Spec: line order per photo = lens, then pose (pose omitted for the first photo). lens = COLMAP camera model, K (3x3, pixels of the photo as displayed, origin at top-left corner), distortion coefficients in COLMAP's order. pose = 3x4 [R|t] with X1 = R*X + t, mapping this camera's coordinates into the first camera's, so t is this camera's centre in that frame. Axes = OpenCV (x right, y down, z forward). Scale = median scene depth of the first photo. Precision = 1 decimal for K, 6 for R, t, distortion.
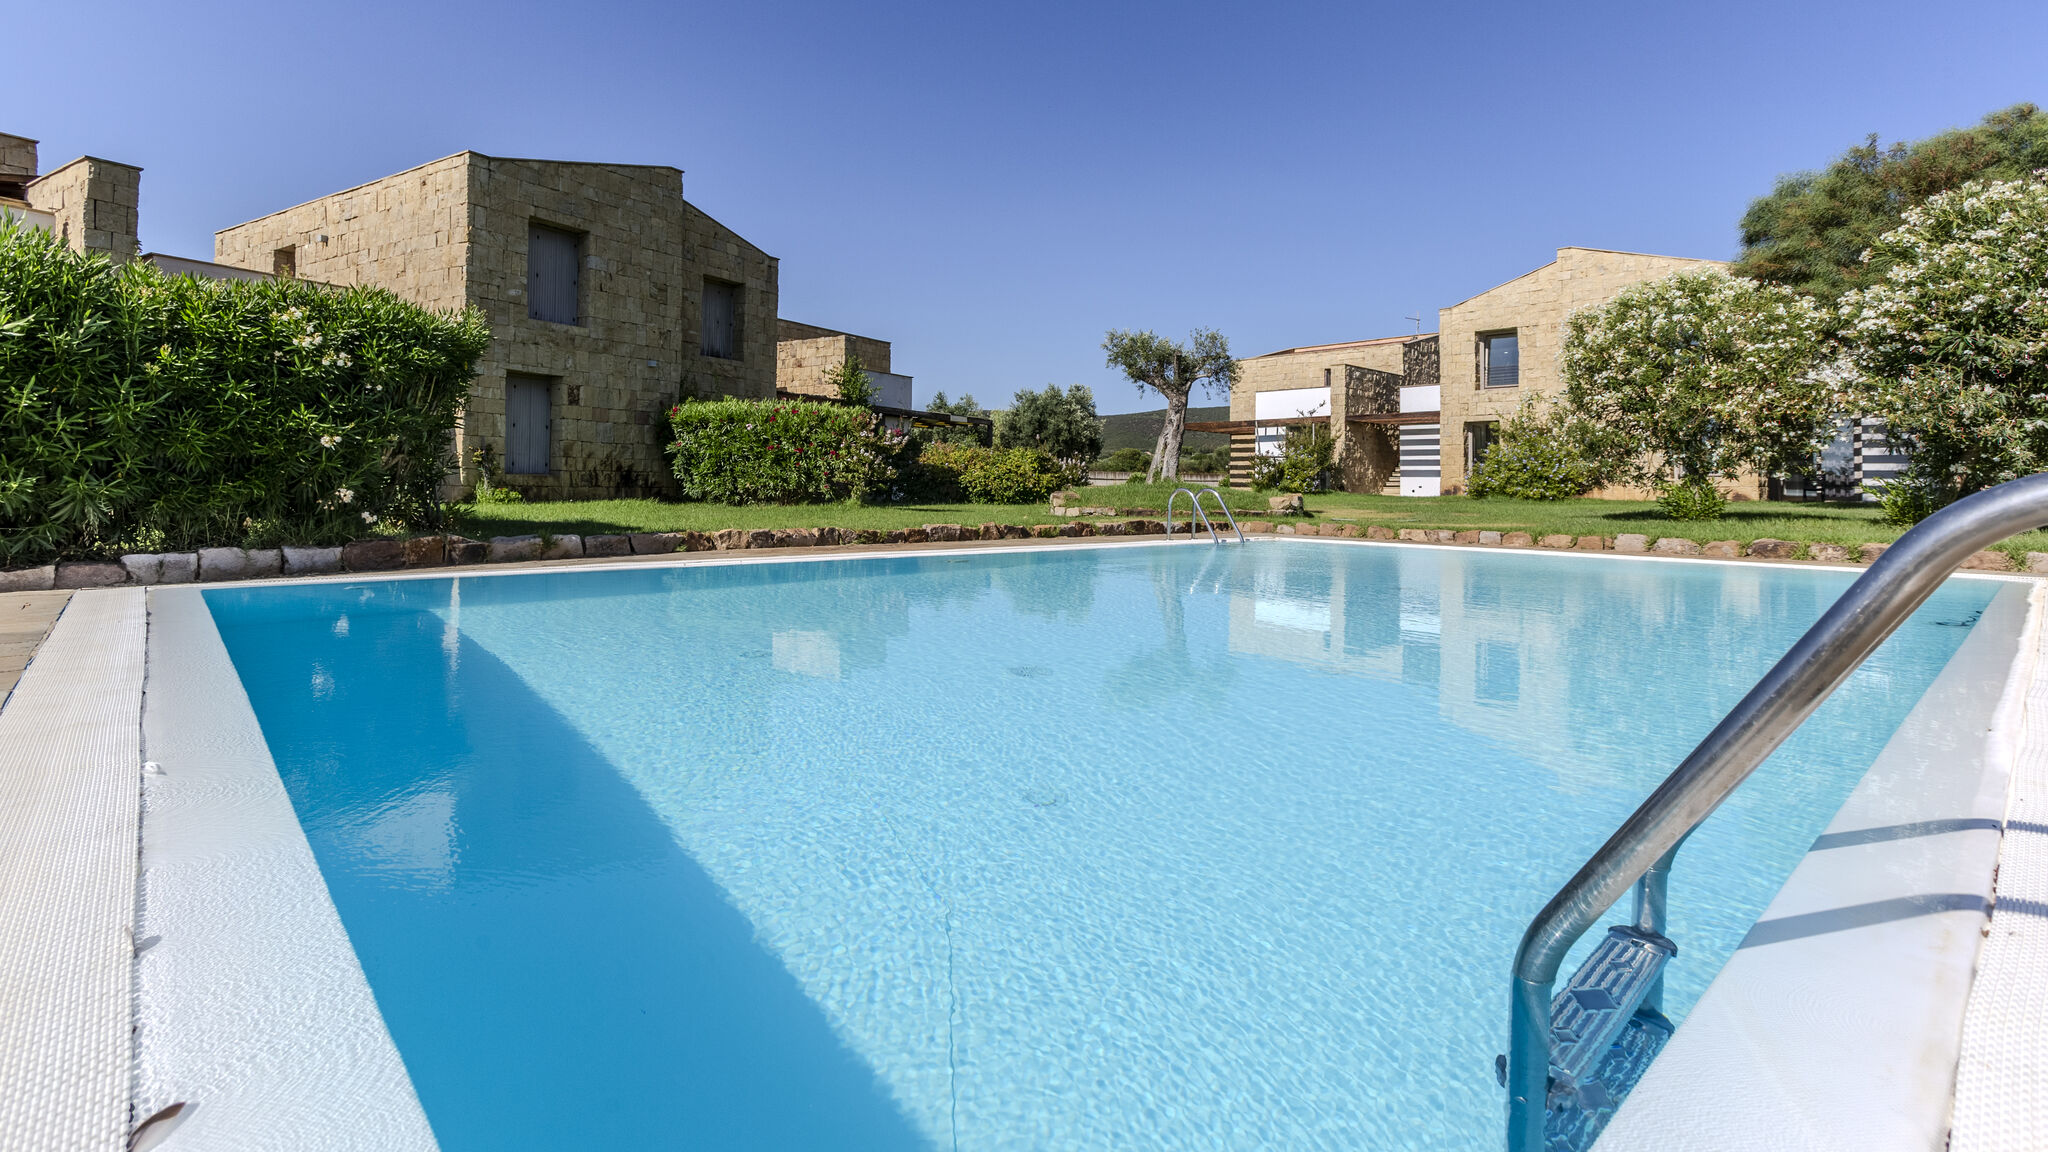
lens RADIAL K [[936.2, 0, 1019.1], [0, 936.2, 508.6], [0, 0, 1]] dist [-0.009998, 0.011860]
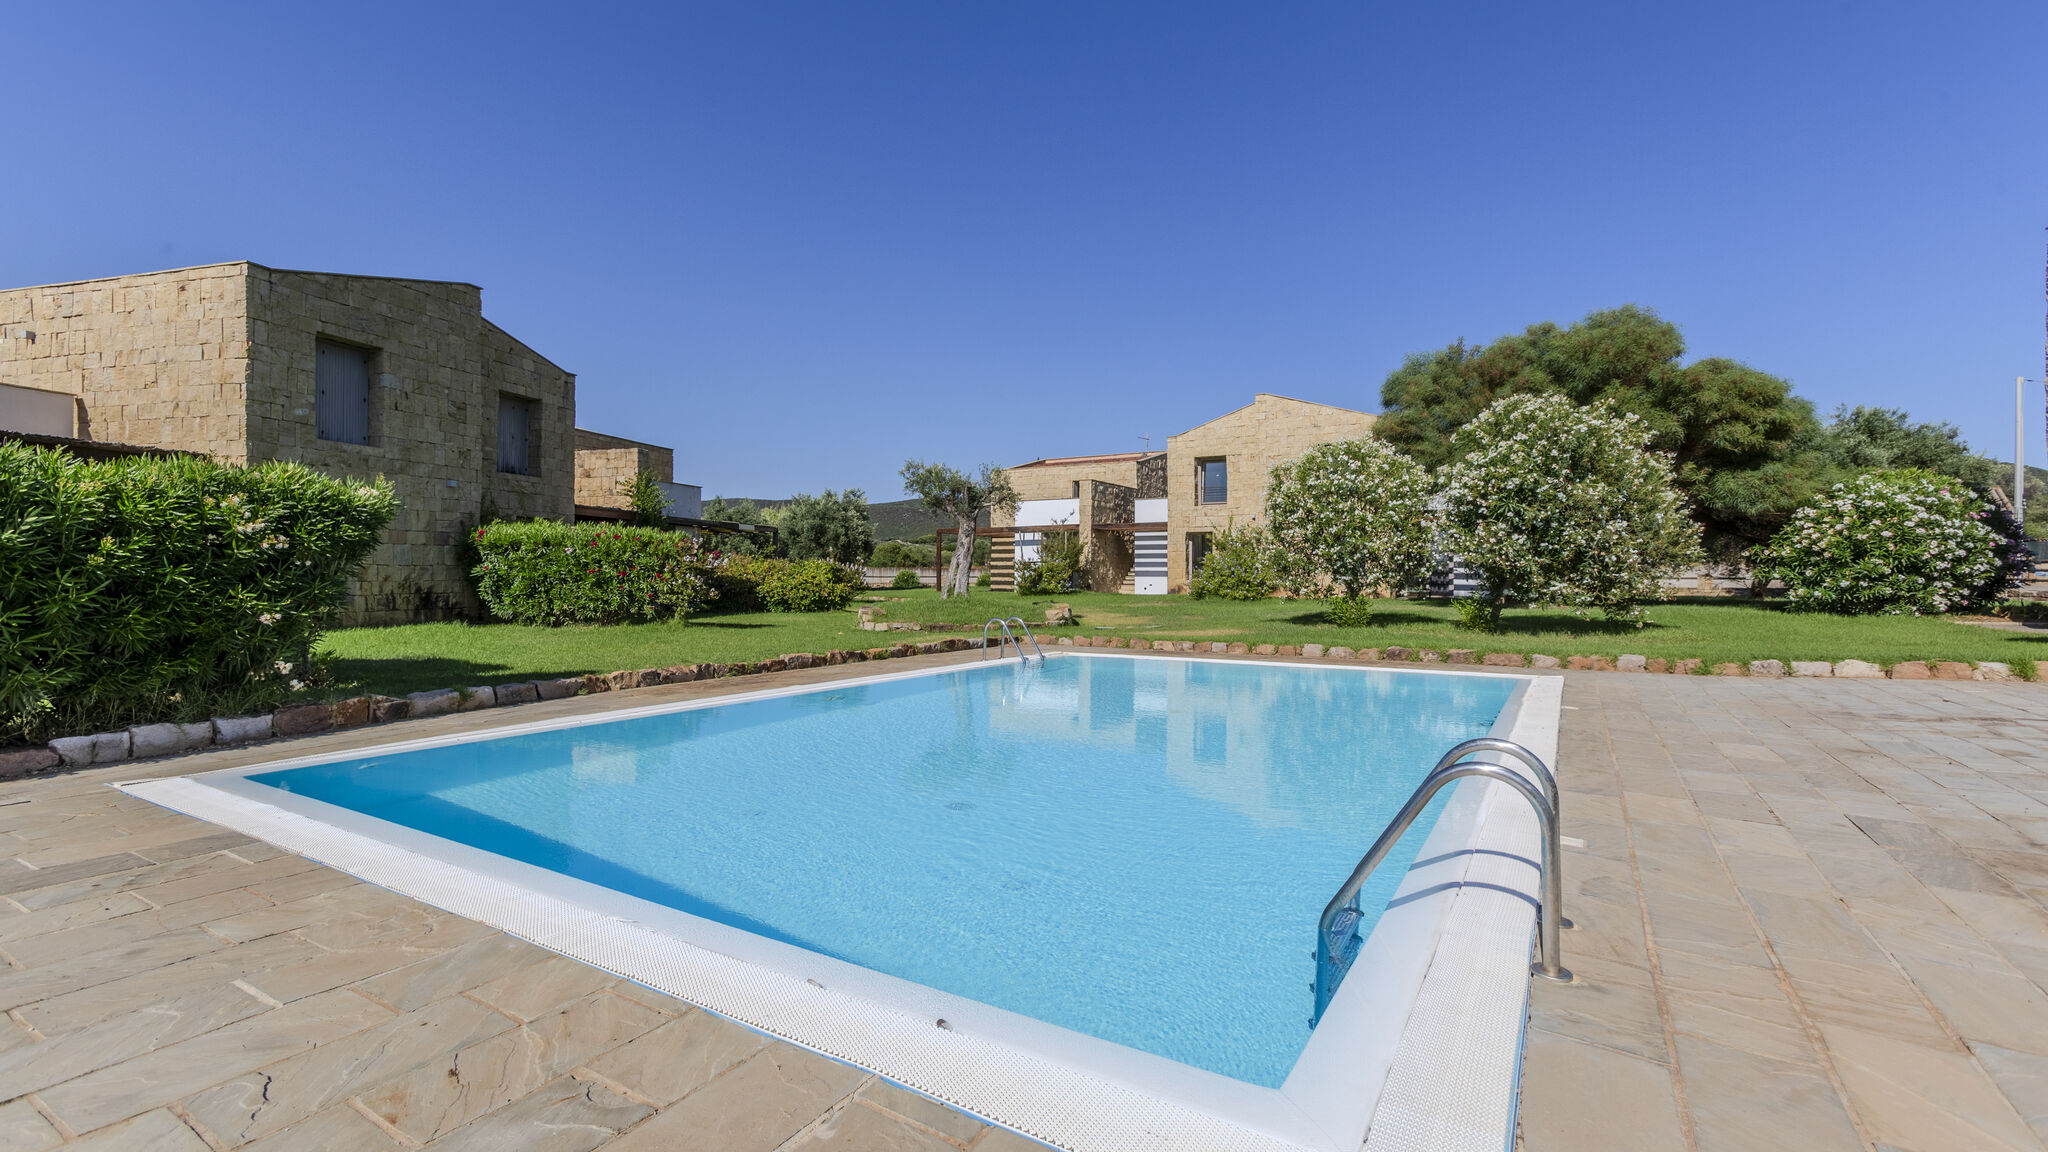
lens RADIAL K [[959.8, 0, 1031.1], [0, 959.8, 586.9], [0, 0, 1]] dist [-0.017521, 0.021464]
pose [[0.952852, -0.008303, 0.303322, -0.118701], [0.003791, 0.999873, 0.015460, -0.060227], [-0.303412, -0.013581, 0.952763, -0.152256]]
